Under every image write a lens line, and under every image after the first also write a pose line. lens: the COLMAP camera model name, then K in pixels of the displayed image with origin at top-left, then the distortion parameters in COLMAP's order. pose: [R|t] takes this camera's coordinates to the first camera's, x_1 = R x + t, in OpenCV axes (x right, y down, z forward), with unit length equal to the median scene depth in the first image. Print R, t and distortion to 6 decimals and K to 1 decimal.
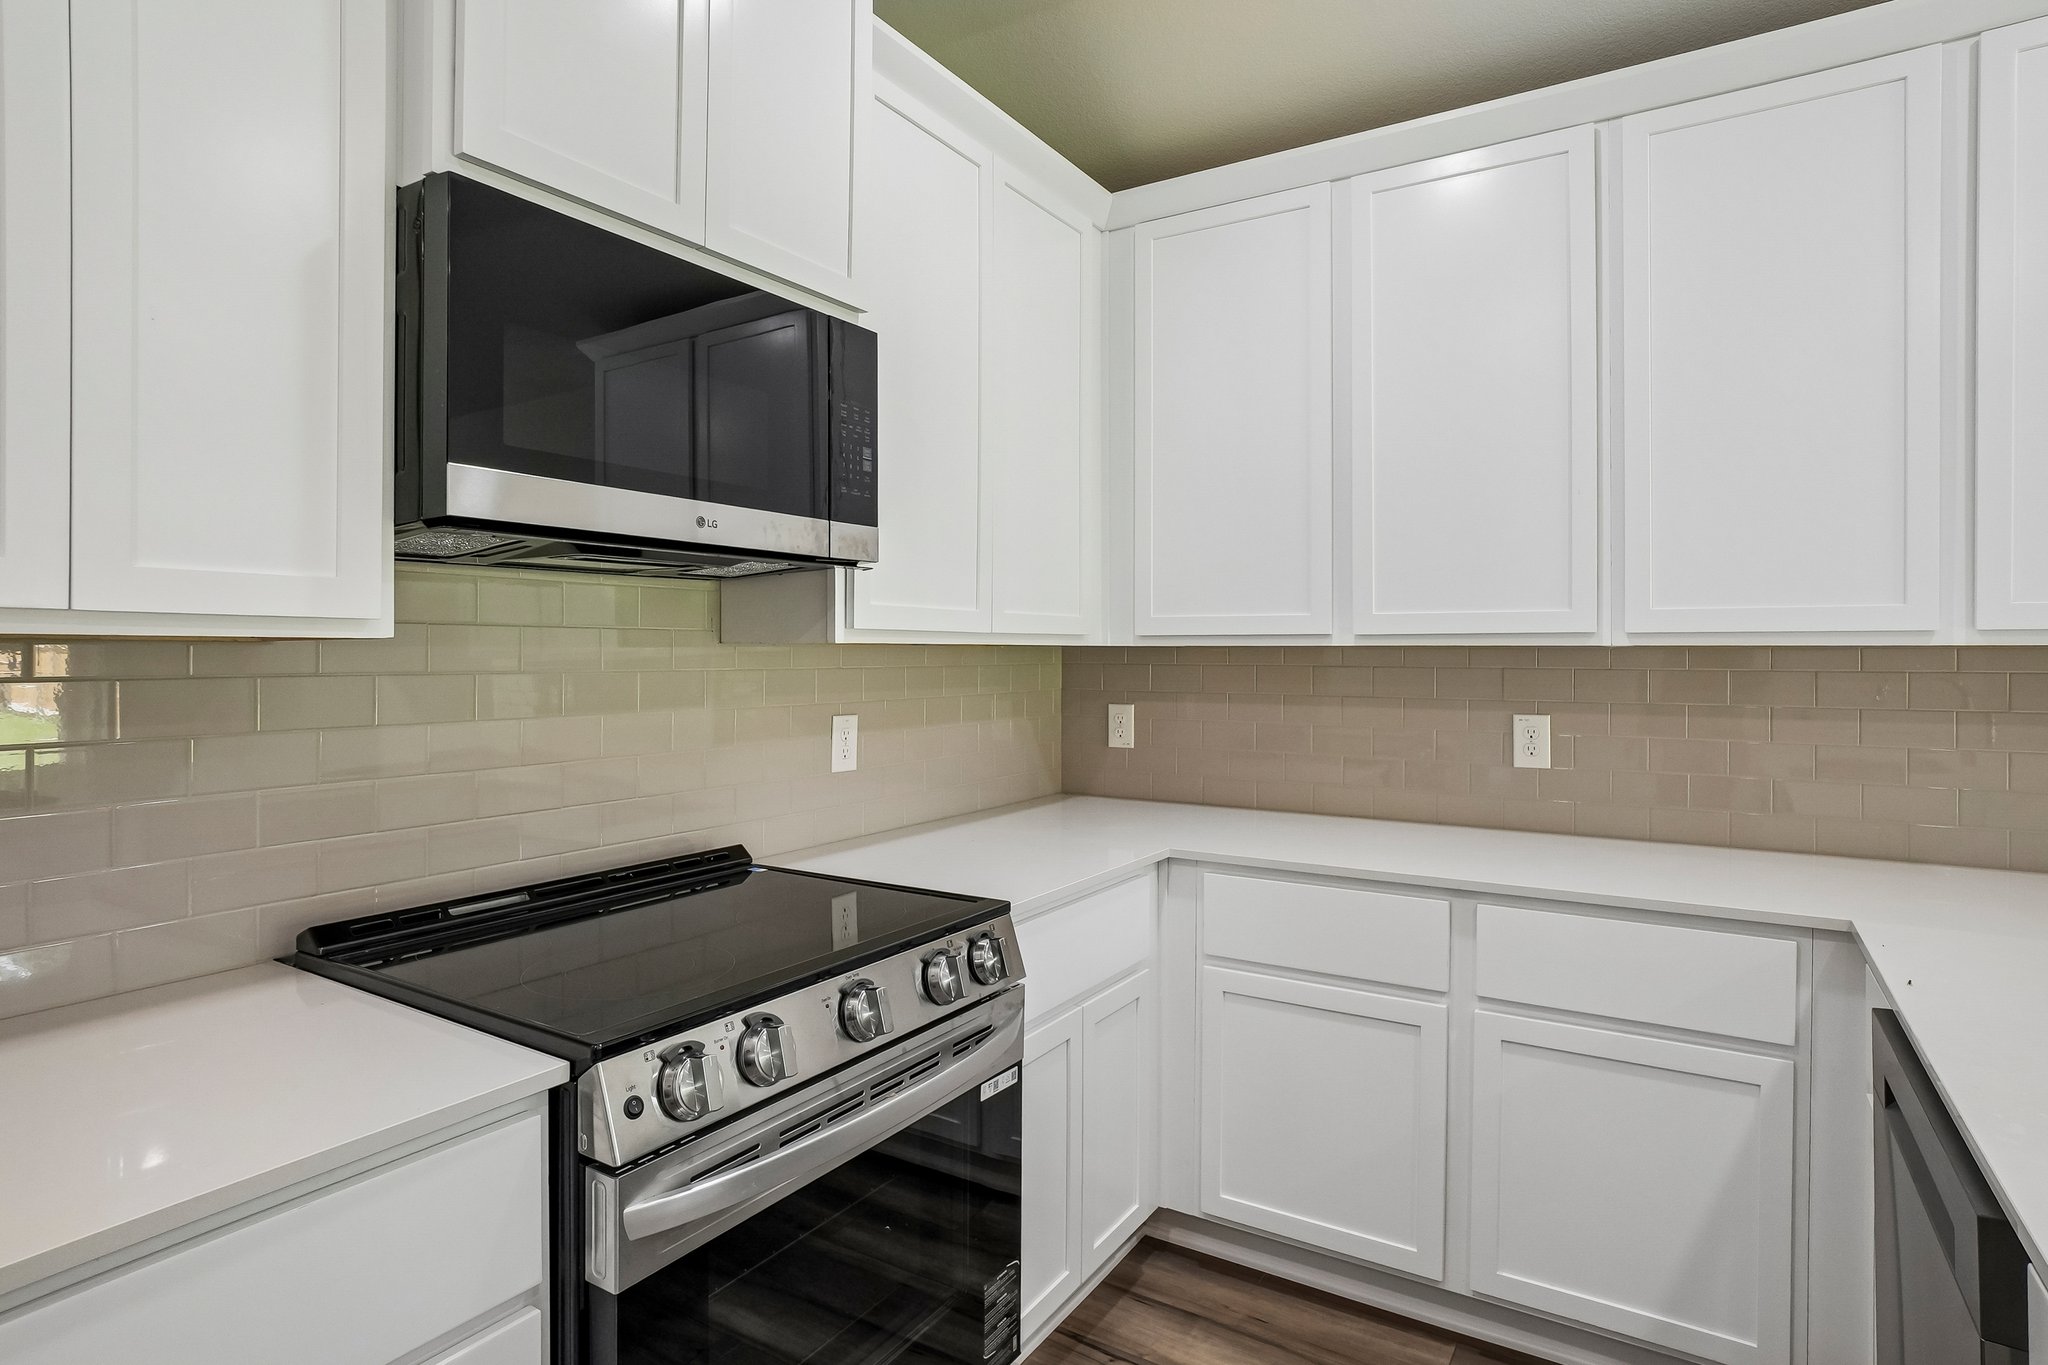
lens RADIAL K [[1077.6, 0, 1033.7], [0, 1077.6, 643.6], [0, 0, 1]] dist [-0.002797, -0.000220]
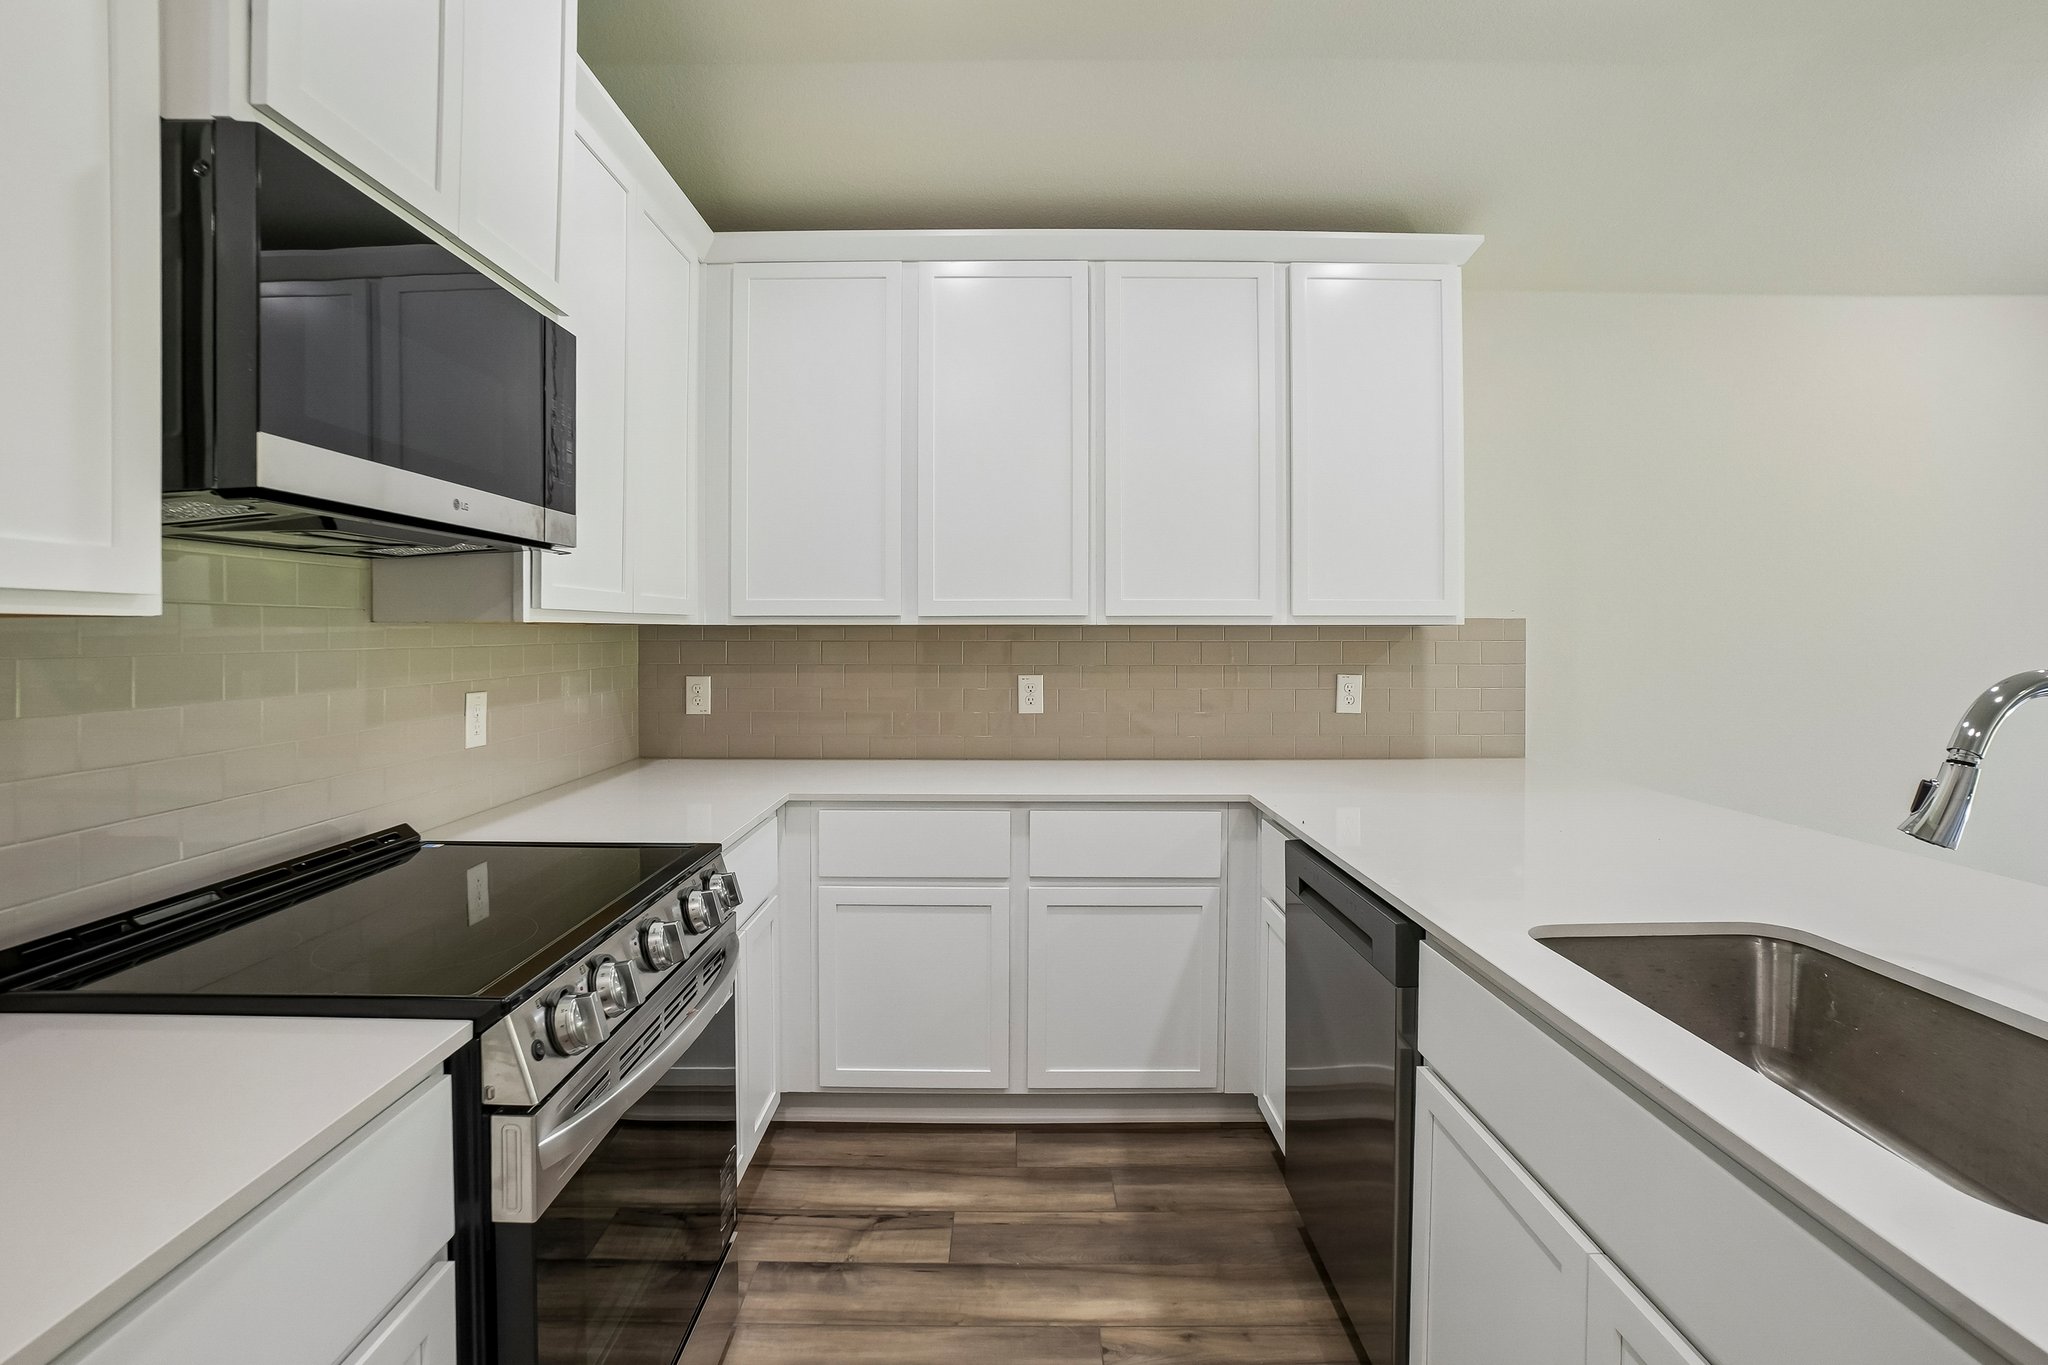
lens RADIAL K [[949.0, 0, 975.8], [0, 949.0, 628.6], [0, 0, 1]] dist [-0.001278, 0.000554]
pose [[0.865846, -0.001093, 0.500310, -0.262189], [-0.001884, 0.999983, 0.005446, -0.000139], [-0.500308, -0.005658, 0.865829, -0.025575]]
